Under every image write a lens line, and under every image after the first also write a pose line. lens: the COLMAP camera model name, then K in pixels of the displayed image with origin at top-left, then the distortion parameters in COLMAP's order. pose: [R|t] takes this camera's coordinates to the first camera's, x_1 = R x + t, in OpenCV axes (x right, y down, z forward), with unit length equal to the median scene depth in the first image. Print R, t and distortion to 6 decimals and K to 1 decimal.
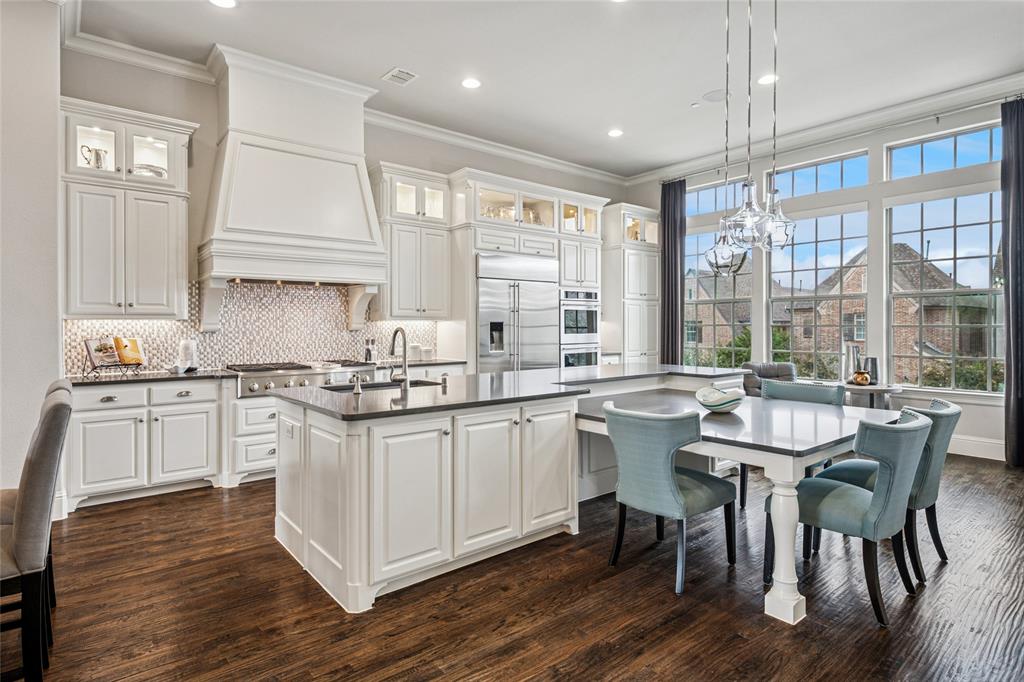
lens RADIAL K [[531.0, 0, 513.5], [0, 531.0, 327.2], [0, 0, 1]] dist [-0.000531, 0.000478]
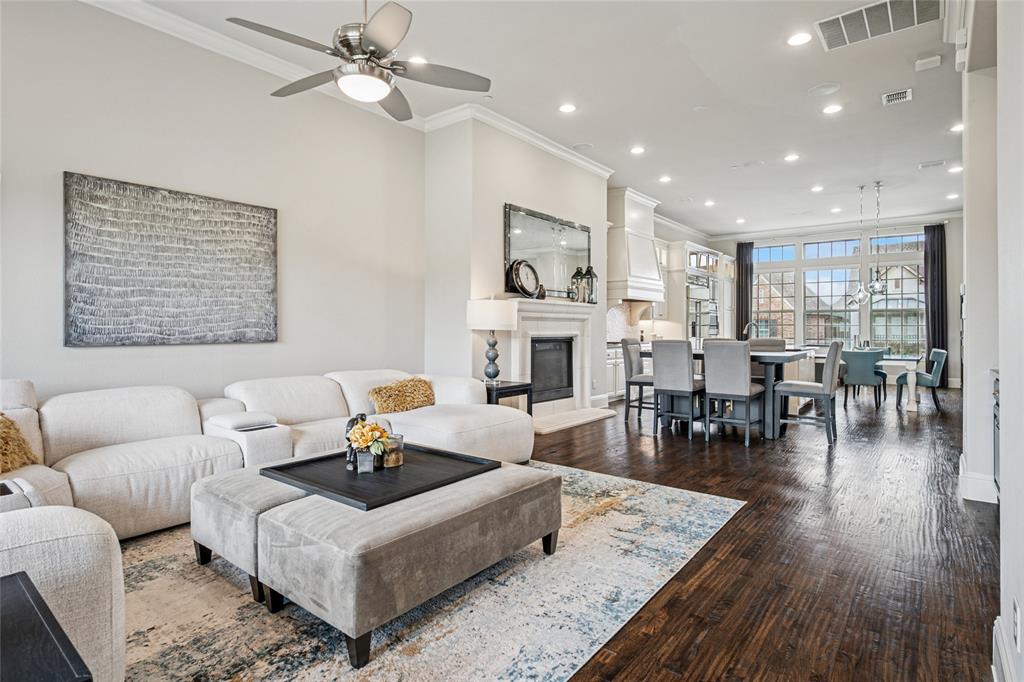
lens RADIAL K [[520.5, 0, 509.0], [0, 520.5, 331.1], [0, 0, 1]] dist [-0.004155, -0.000690]
pose [[0.979513, 0.003879, 0.201344, -1.462902], [-0.003478, 0.999991, -0.002347, 0.041410], [-0.201351, 0.001598, 0.979518, -0.940011]]
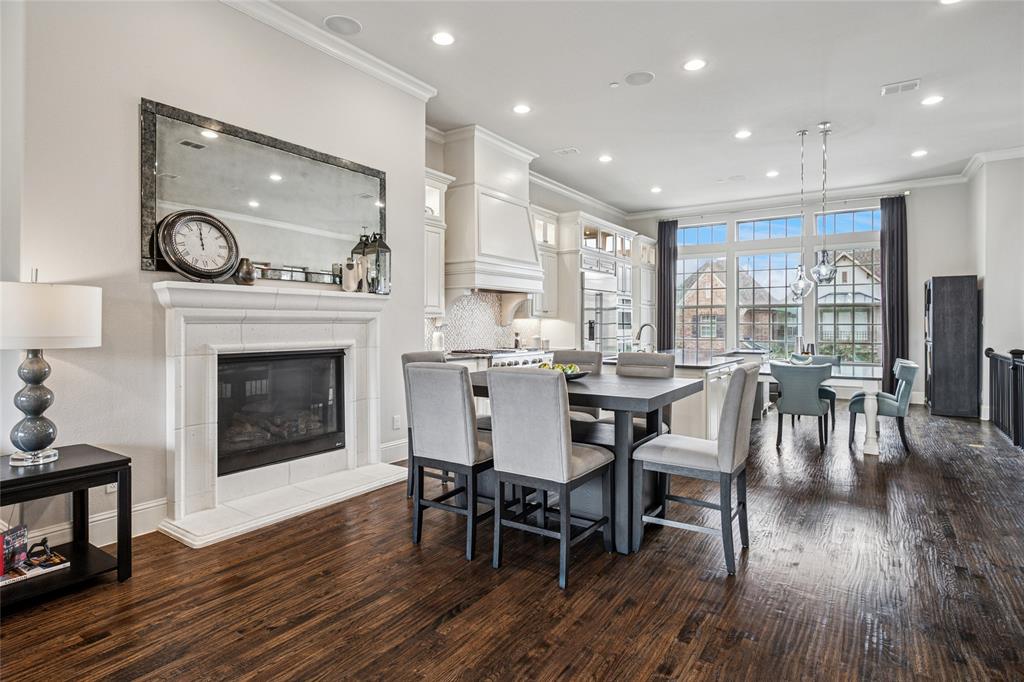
lens RADIAL K [[531.0, 0, 513.5], [0, 531.0, 327.2], [0, 0, 1]] dist [-0.000531, 0.000478]
pose [[0.958730, 0.001218, 0.284315, -0.887688], [-0.001344, 0.999999, 0.000246, 0.011624], [-0.284314, -0.000617, 0.958731, -0.409662]]
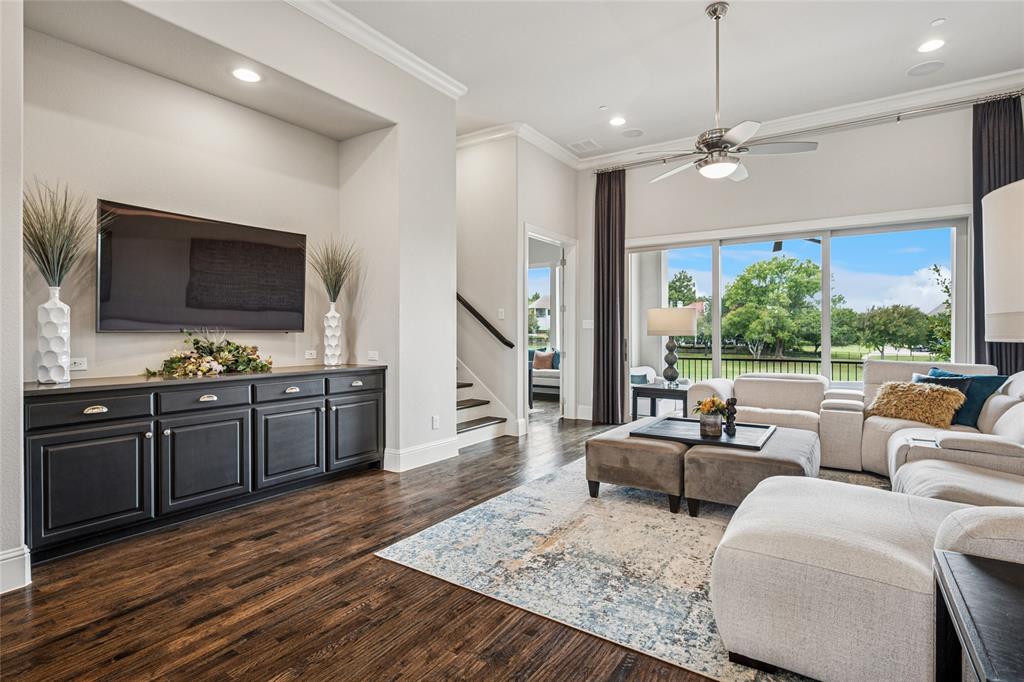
lens RADIAL K [[514.7, 0, 517.1], [0, 514.7, 334.5], [0, 0, 1]] dist [-0.000815, -0.000034]
pose [[-0.956727, 0.004421, -0.290954, -0.910618], [0.002179, 0.999965, 0.008027, 0.029404], [0.290979, 0.007046, -0.956703, 0.460037]]
